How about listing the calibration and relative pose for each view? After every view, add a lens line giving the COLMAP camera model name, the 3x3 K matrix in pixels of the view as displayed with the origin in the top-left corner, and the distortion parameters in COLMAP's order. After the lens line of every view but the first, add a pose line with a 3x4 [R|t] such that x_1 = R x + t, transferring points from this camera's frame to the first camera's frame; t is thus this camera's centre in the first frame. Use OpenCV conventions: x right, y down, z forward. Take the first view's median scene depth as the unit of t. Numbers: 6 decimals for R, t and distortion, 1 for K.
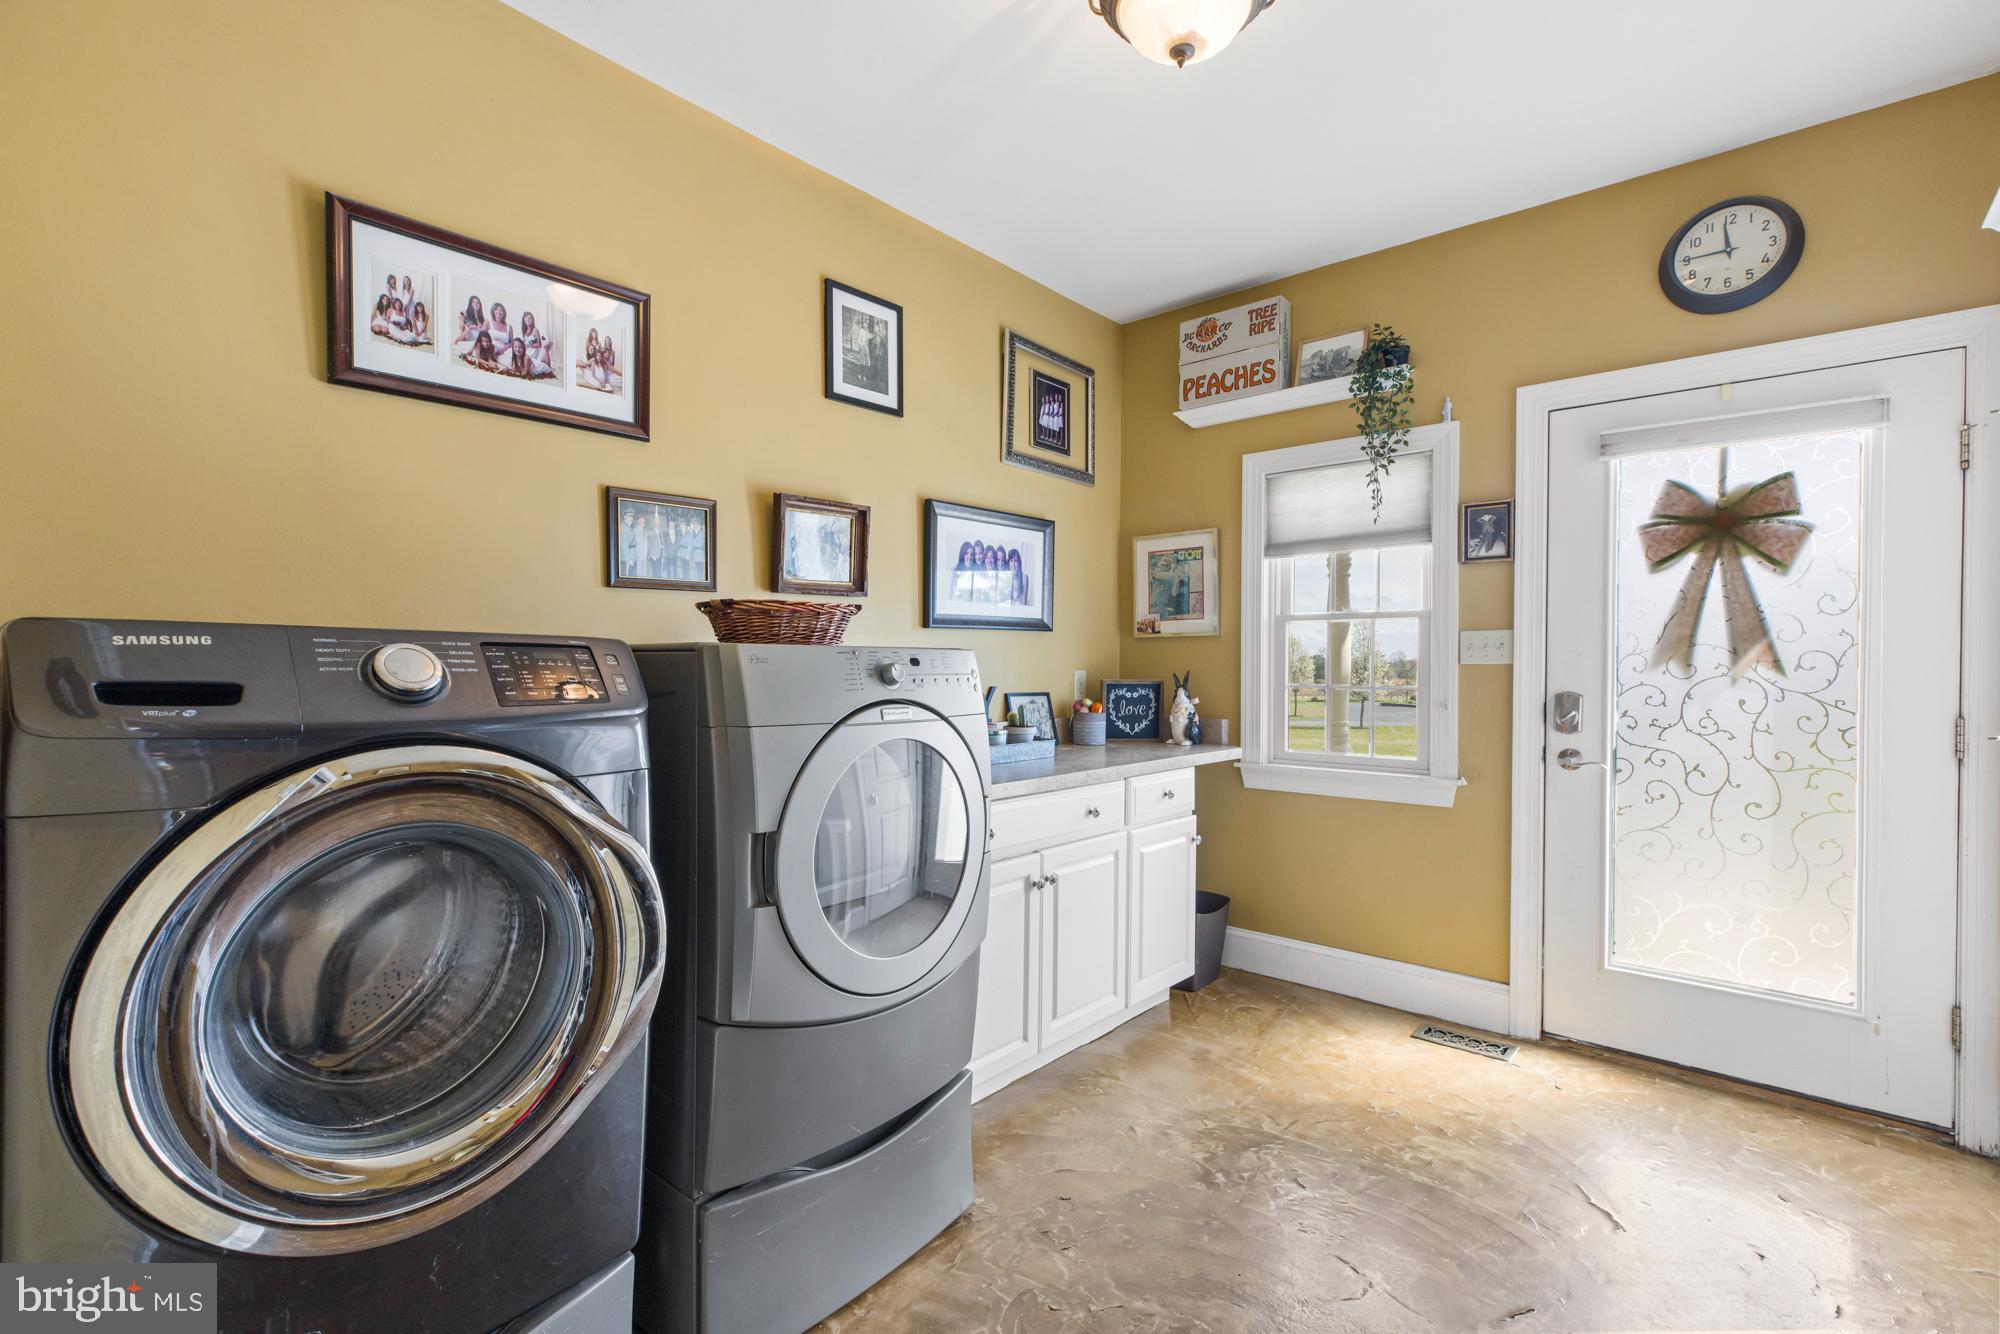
lens RADIAL K [[903.3, 0, 997.2], [0, 903.3, 677.3], [0, 0, 1]] dist [0.006862, 0.000096]
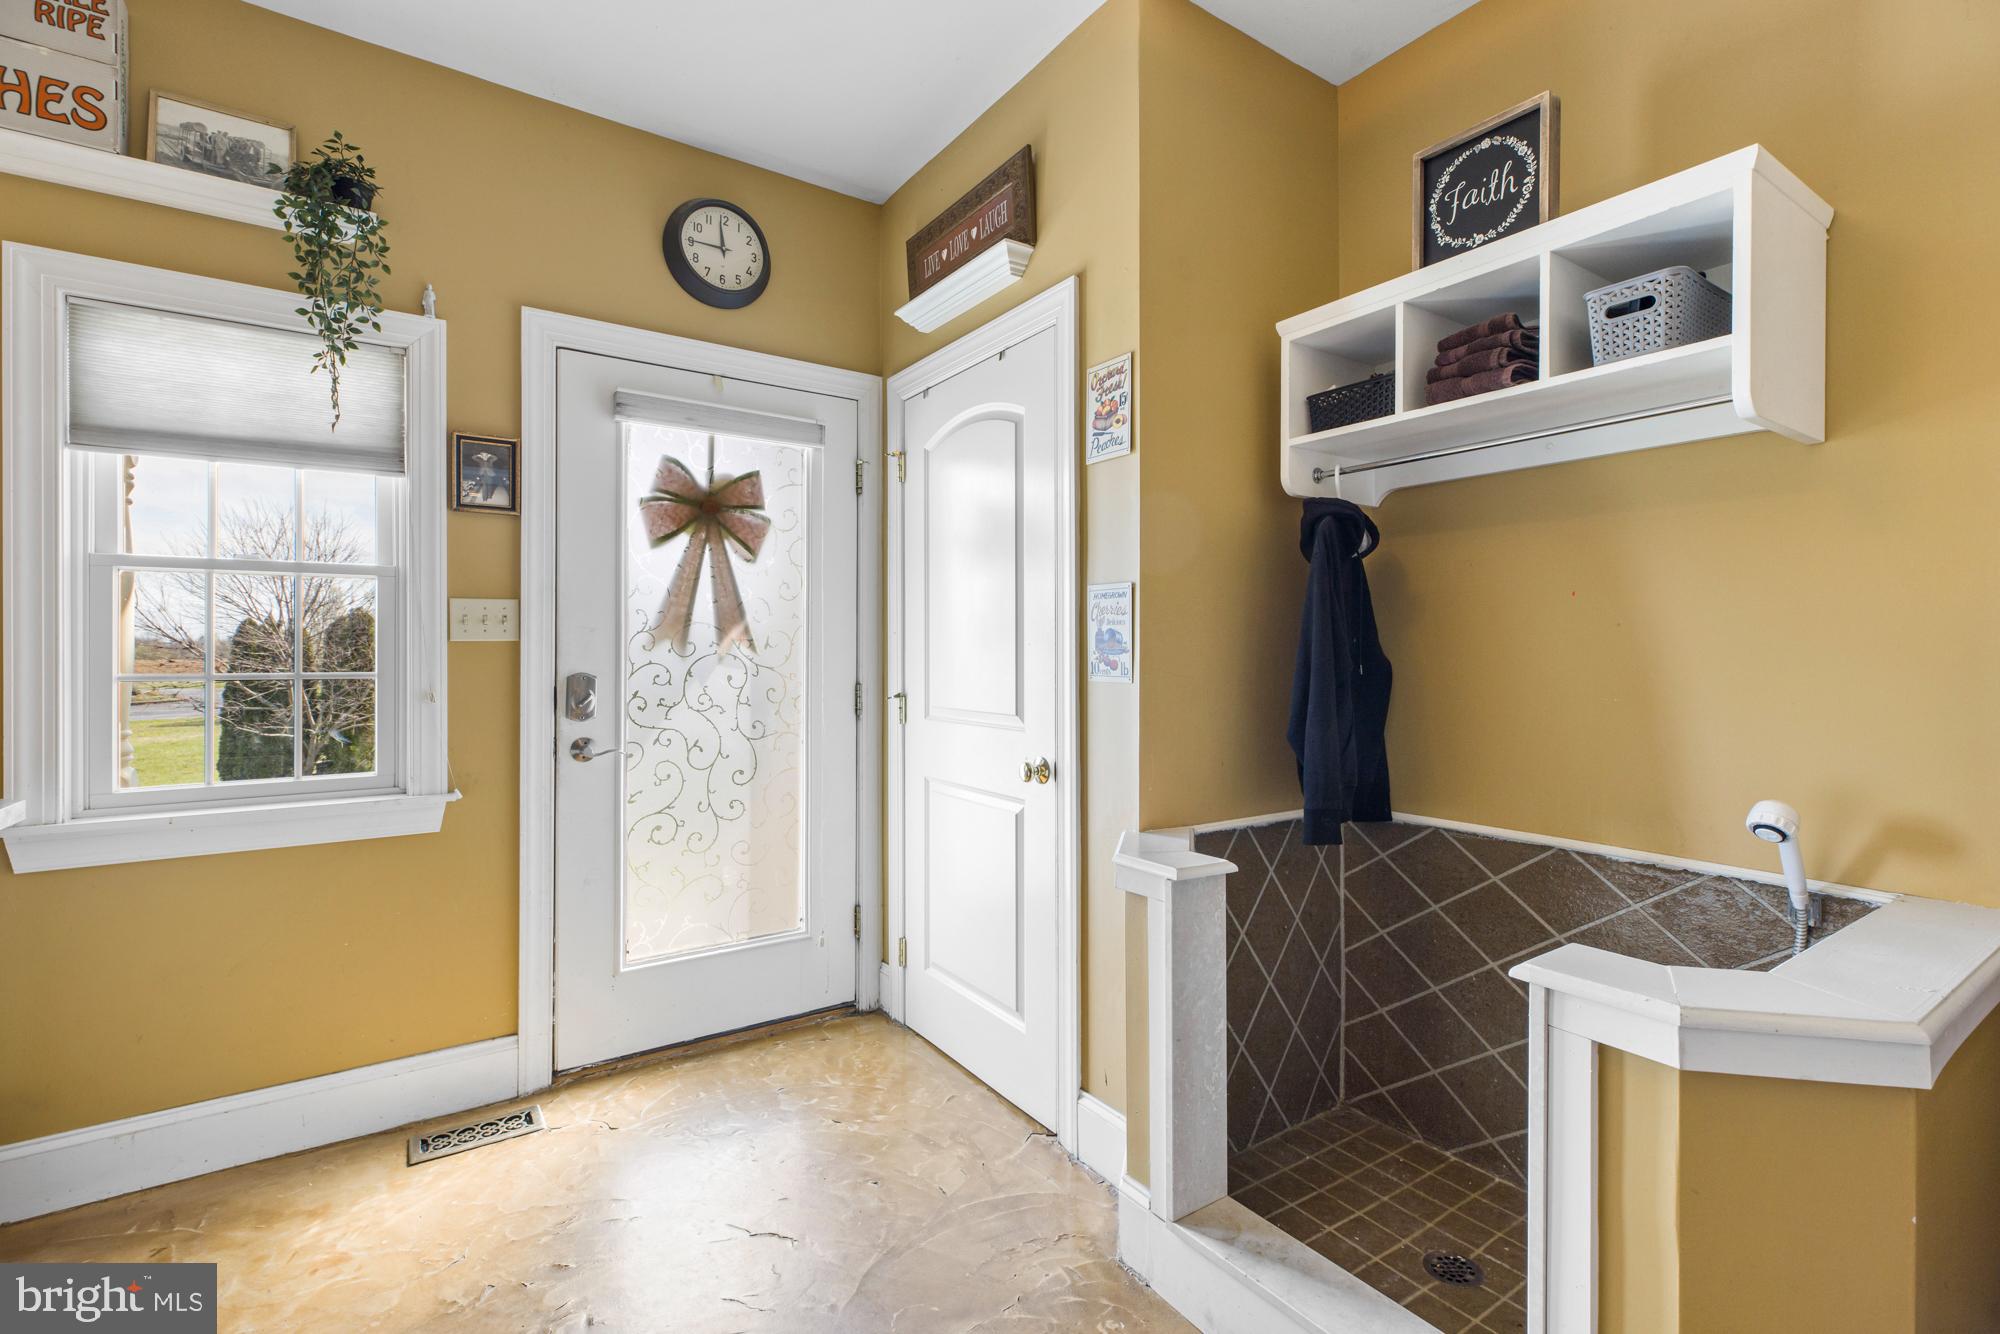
lens RADIAL K [[903.3, 0, 999.9], [0, 903.3, 648.4], [0, 0, 1]] dist [0.006862, 0.000096]
pose [[0.251472, -0.006658, 0.967842, -0.116855], [0.008726, 0.999951, 0.004612, -0.008572], [-0.967825, 0.007285, 0.251517, 0.382083]]
